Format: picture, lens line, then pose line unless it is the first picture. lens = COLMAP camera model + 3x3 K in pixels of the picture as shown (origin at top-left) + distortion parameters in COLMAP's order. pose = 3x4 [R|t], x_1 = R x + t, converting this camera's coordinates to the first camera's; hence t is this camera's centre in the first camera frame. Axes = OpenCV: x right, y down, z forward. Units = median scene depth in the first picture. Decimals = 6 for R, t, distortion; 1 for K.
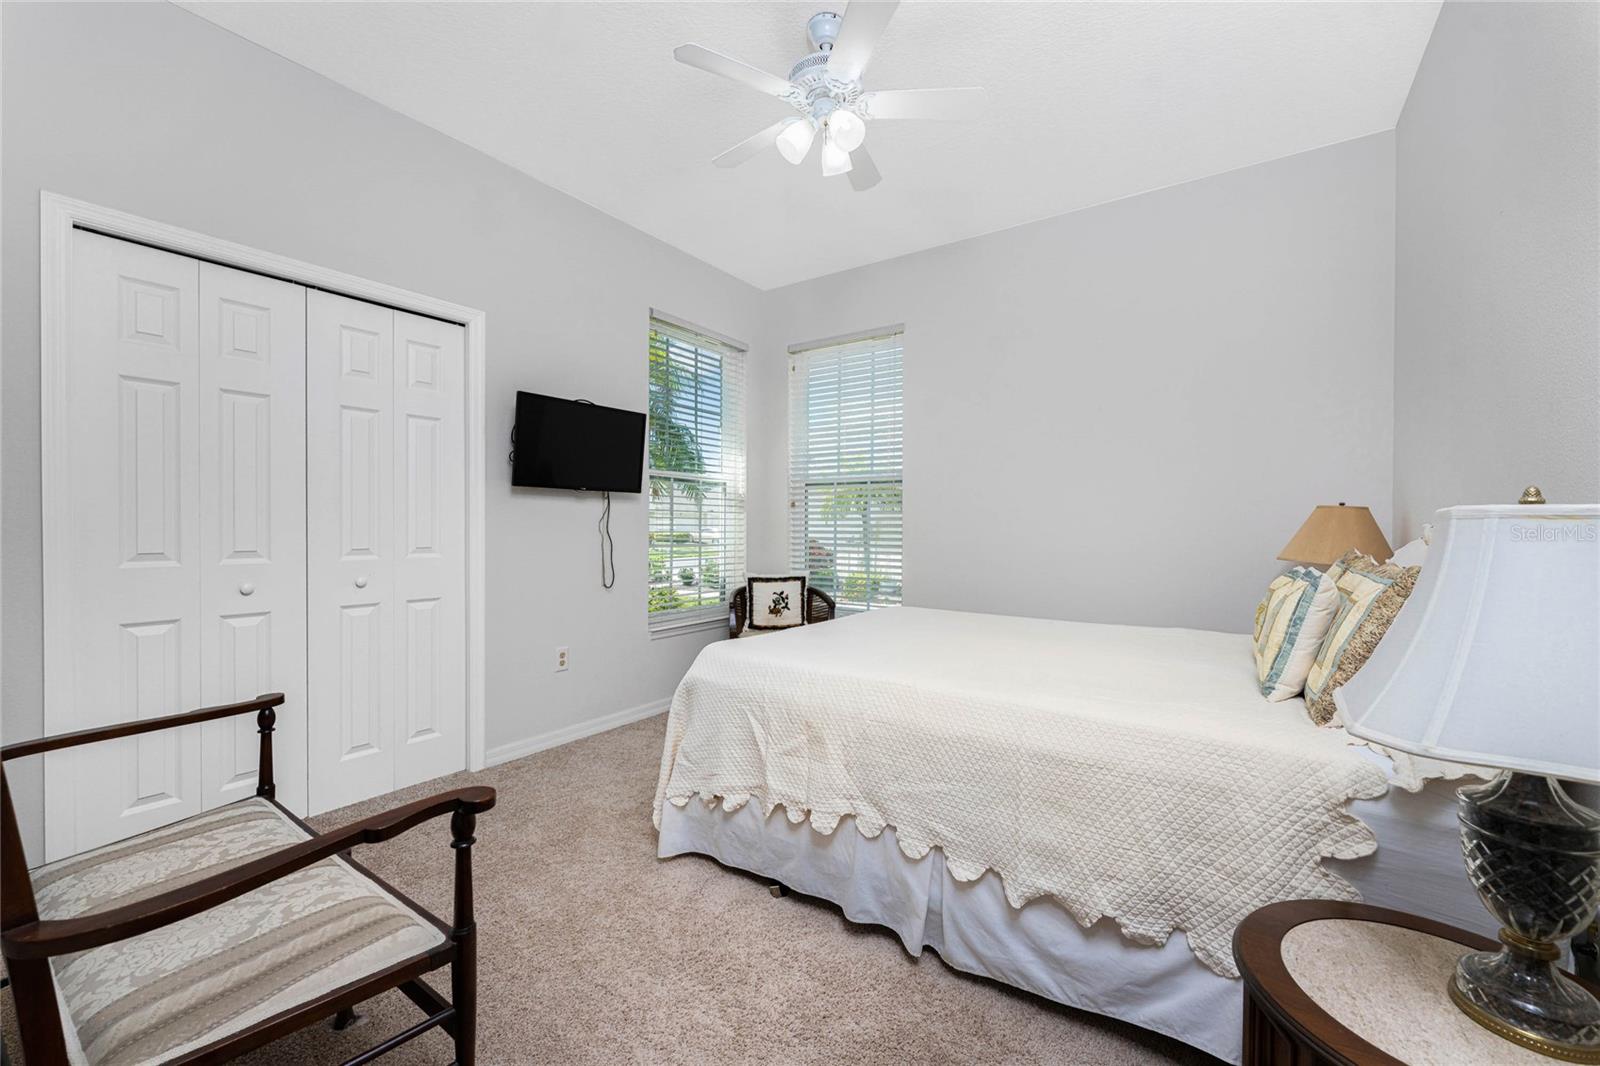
lens RADIAL K [[646.1, 0, 795.4], [0, 646.1, 539.3], [0, 0, 1]] dist [-0.000078, -0.000833]
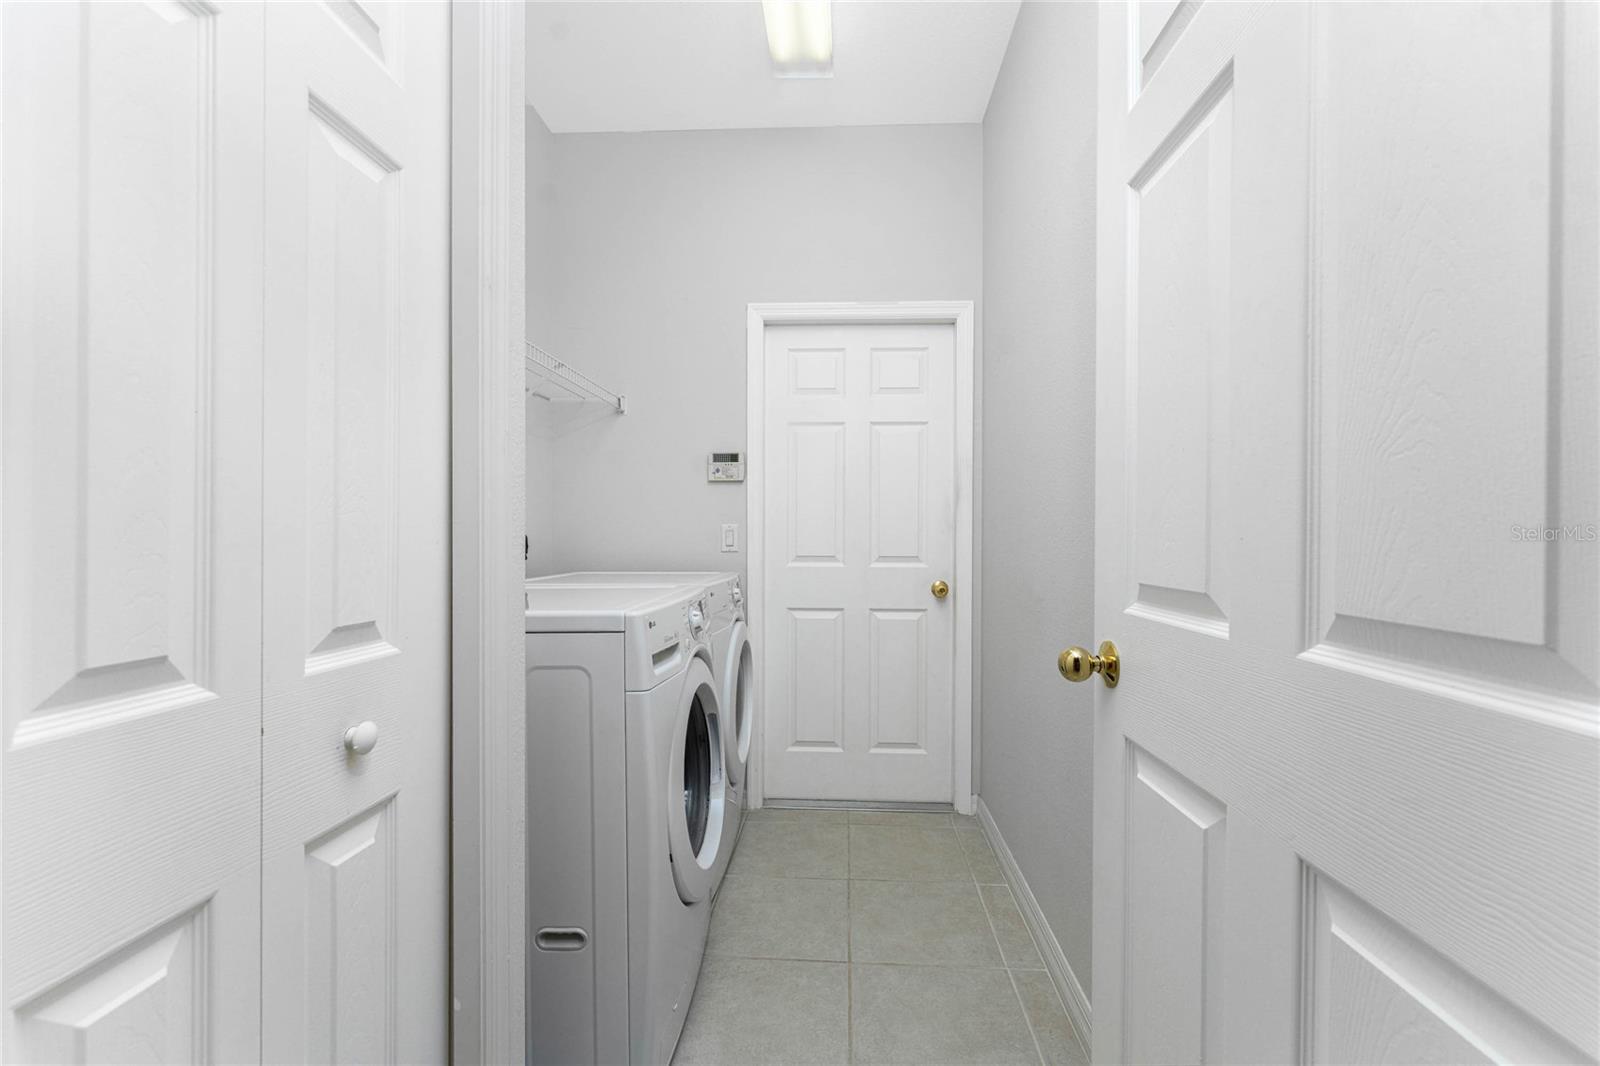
lens RADIAL K [[682.1, 0, 802.1], [0, 682.1, 533.0], [0, 0, 1]] dist [0.000485, 0.000131]
pose [[0.532193, -0.002579, -0.846619, 0.267342], [-0.018203, 0.999729, -0.014488, -0.006115], [0.846427, 0.023121, 0.532002, 0.388859]]
